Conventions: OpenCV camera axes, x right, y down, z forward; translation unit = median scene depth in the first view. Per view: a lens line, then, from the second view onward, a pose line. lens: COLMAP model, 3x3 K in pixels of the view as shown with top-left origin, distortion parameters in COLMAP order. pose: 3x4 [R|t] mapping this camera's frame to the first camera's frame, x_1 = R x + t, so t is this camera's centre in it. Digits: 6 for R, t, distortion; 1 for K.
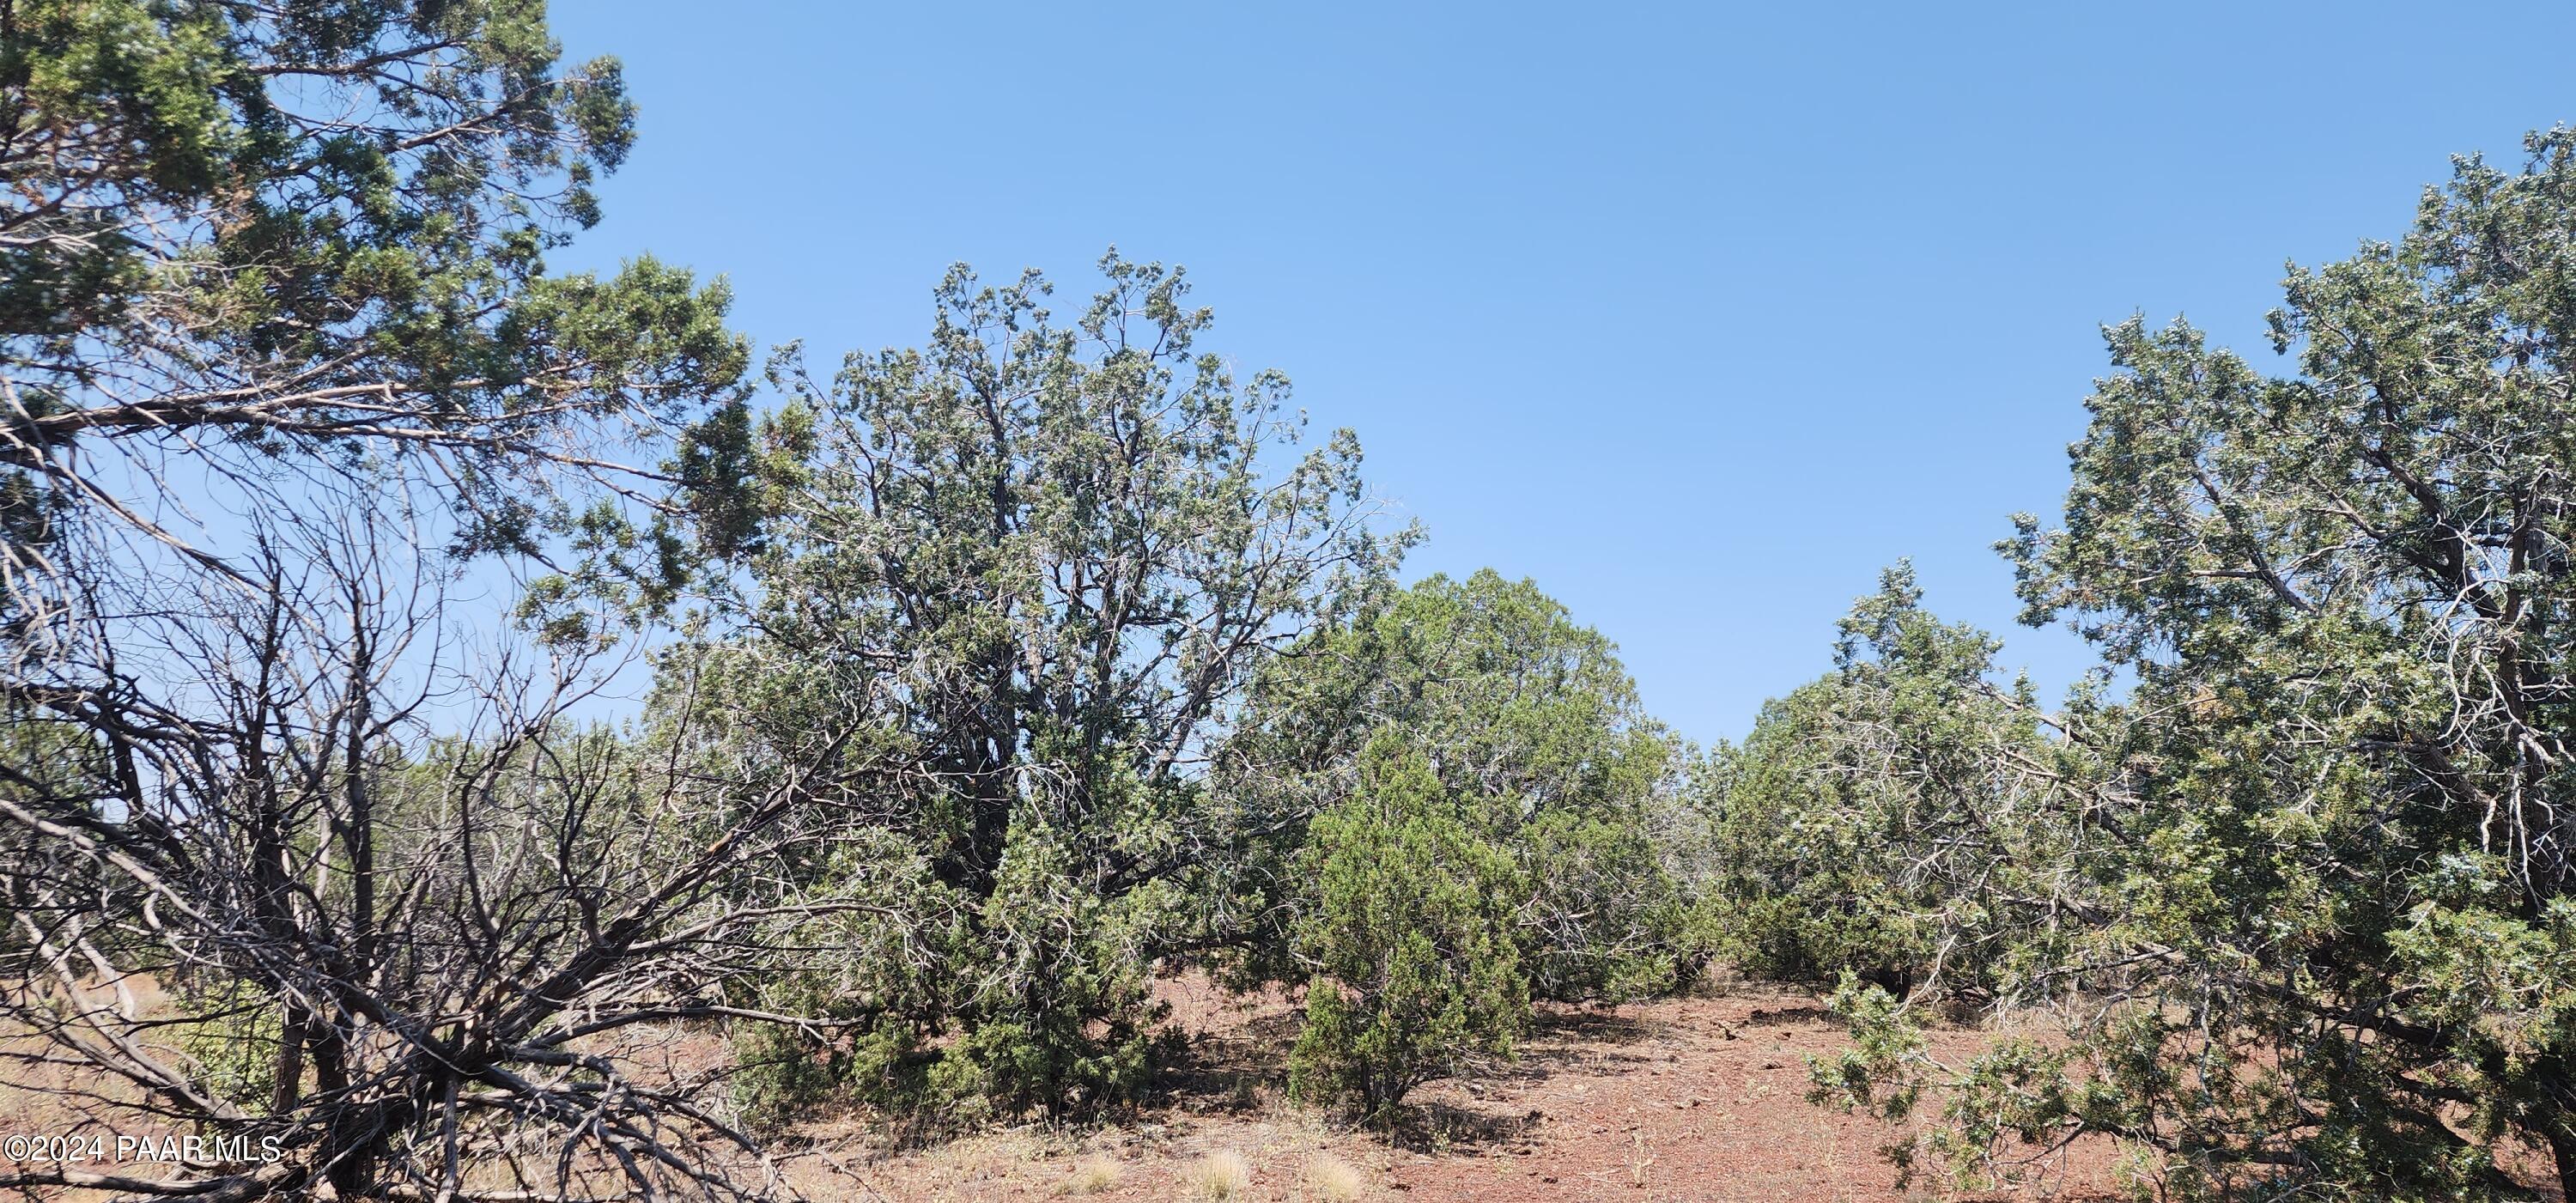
lens RADIAL K [[1629.8, 0, 1288.4], [0, 1629.8, 637.9], [0, 0, 1]] dist [0.020753, -0.001007]
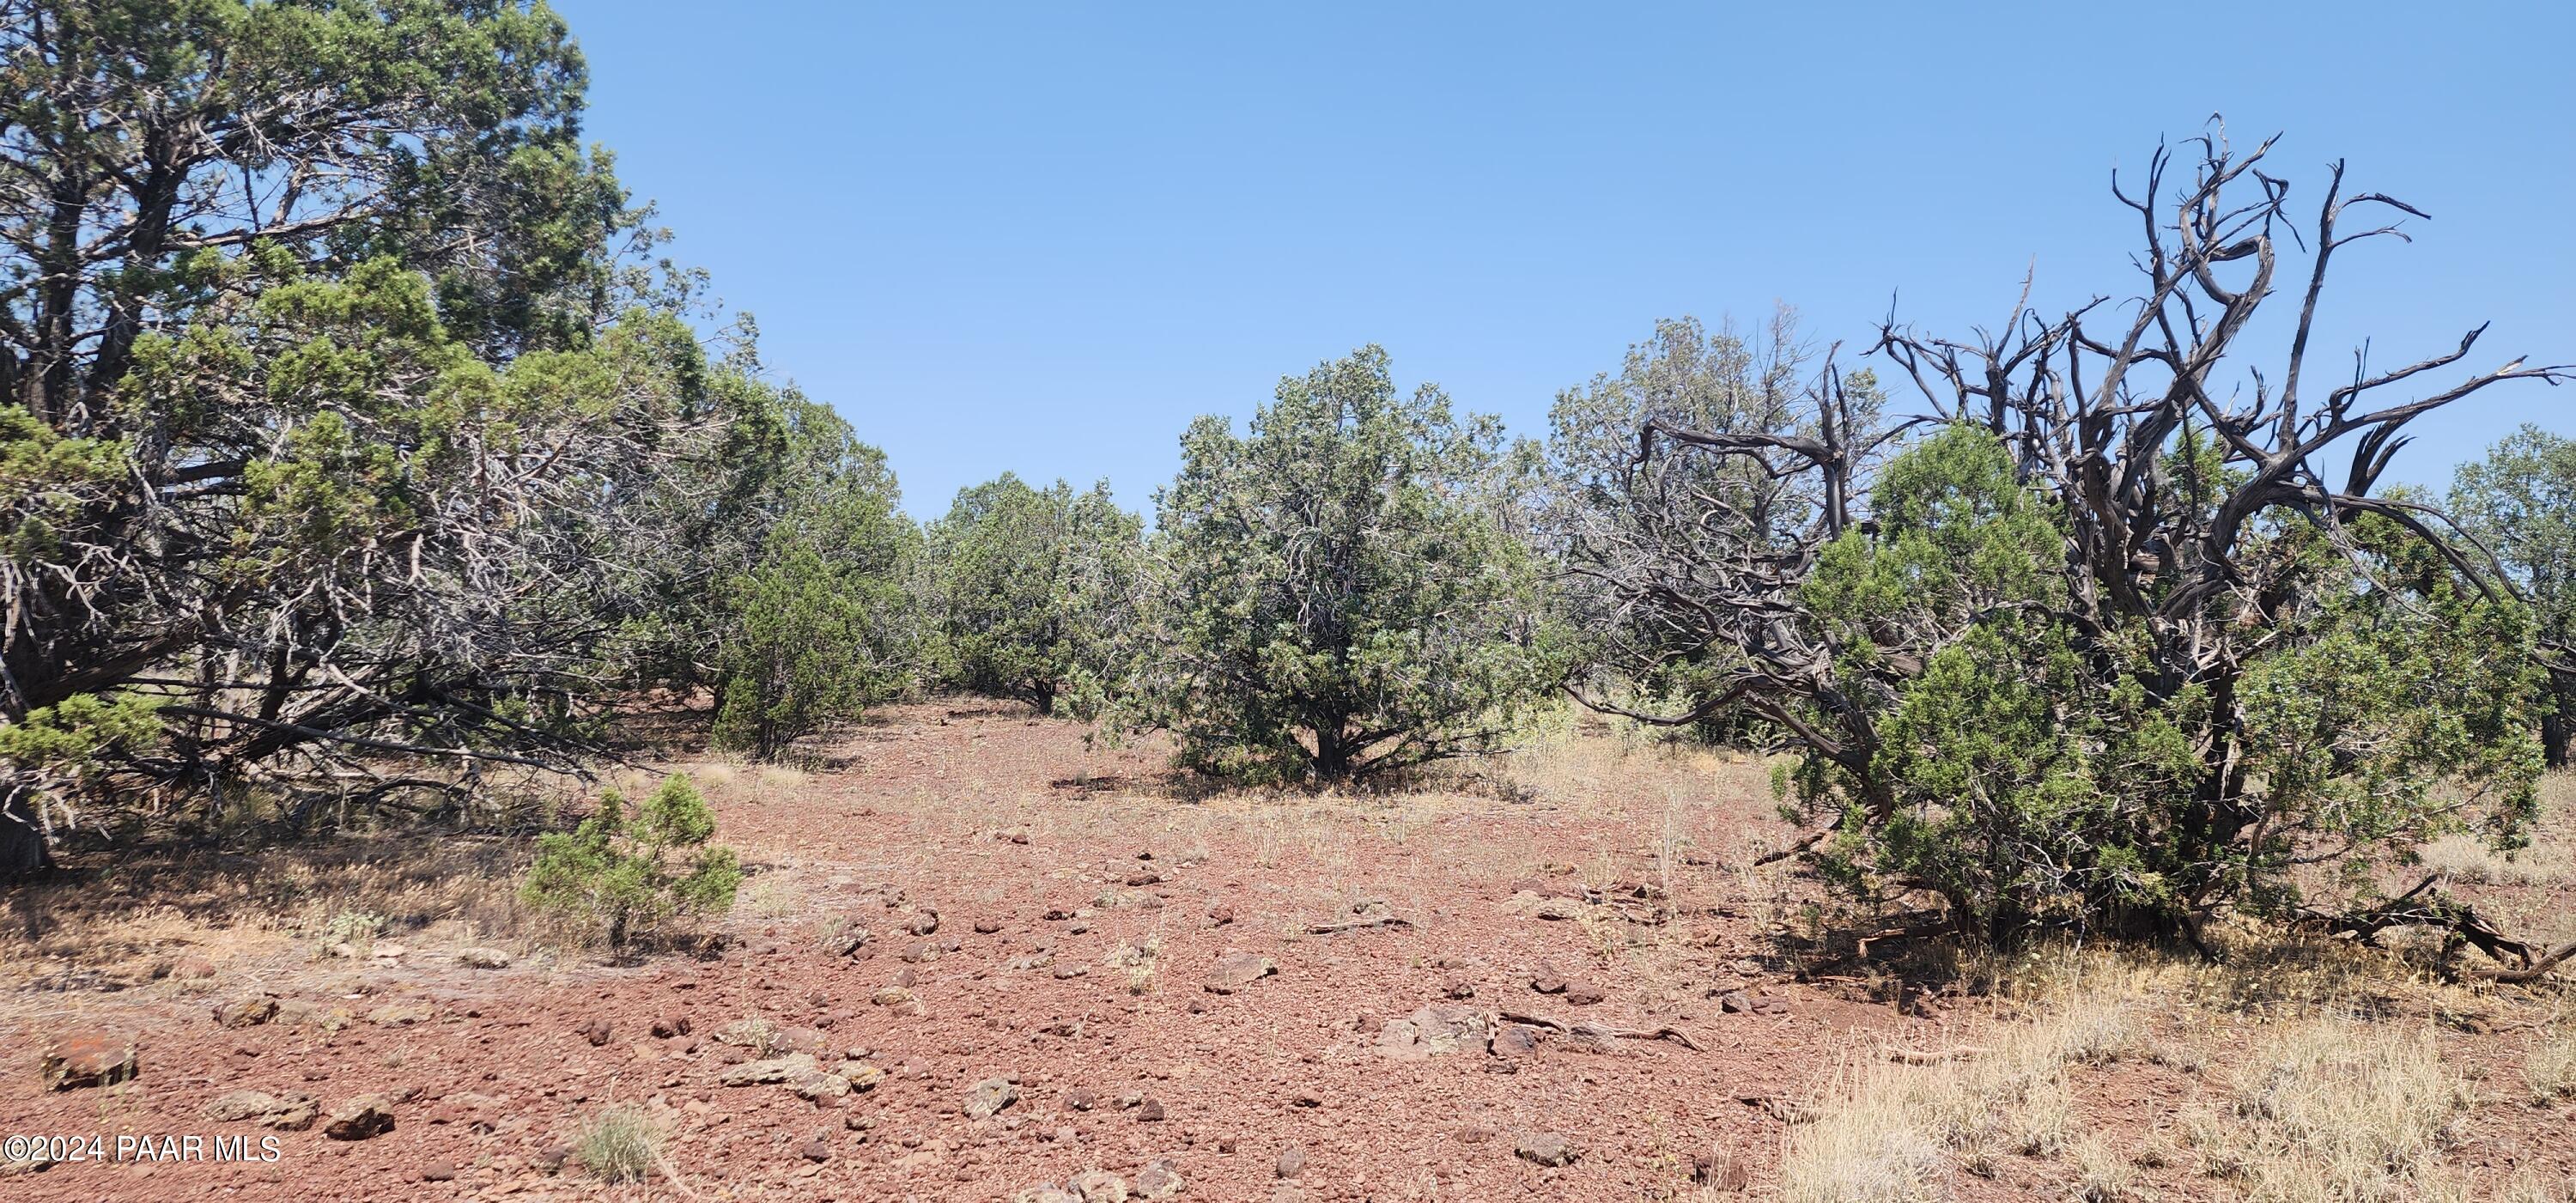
lens RADIAL K [[1629.8, 0, 1288.4], [0, 1629.8, 637.9], [0, 0, 1]] dist [0.020753, -0.001007]
pose [[0.864080, 0.027456, 0.502605, -0.546670], [-0.106940, 0.985730, 0.130003, -0.163804], [-0.491864, -0.166082, 0.854685, -1.100180]]
